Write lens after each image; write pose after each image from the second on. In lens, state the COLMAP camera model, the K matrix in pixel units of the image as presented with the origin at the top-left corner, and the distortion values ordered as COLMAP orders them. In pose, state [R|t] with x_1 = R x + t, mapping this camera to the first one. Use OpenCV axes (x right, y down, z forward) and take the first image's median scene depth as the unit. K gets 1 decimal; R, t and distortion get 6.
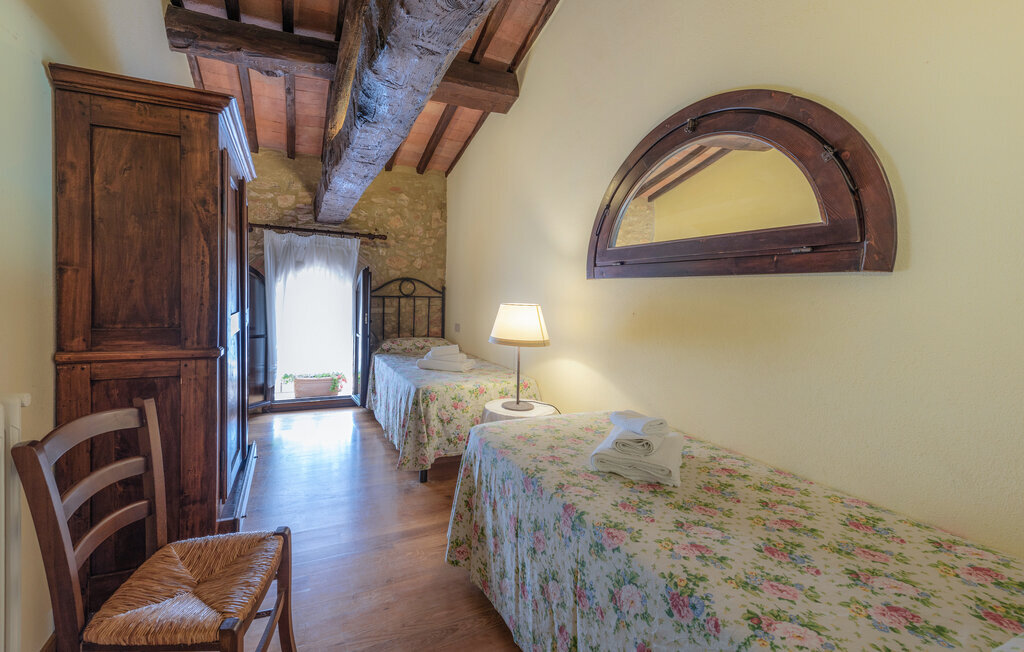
lens RADIAL K [[415.8, 0, 509.0], [0, 415.8, 310.6], [0, 0, 1]] dist [0.016311, -0.007514]
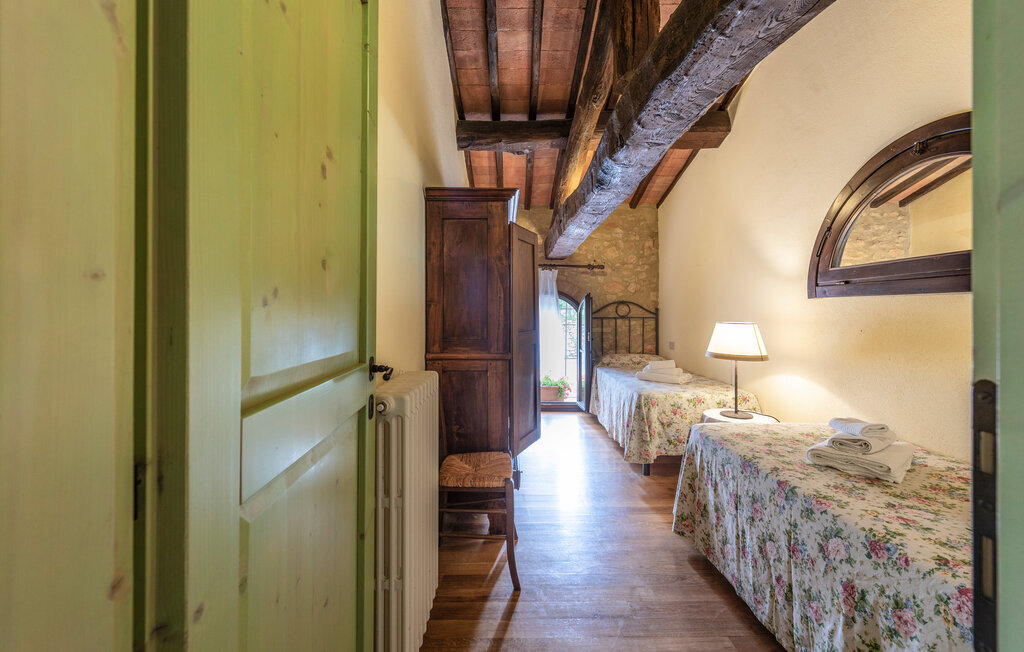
lens RADIAL K [[415.8, 0, 509.0], [0, 415.8, 310.6], [0, 0, 1]] dist [0.016311, -0.007514]
pose [[0.887474, -0.022829, -0.460291, 0.003126], [-0.000866, 0.998688, -0.051202, 0.011733], [0.460856, 0.045839, 0.886290, -0.333114]]
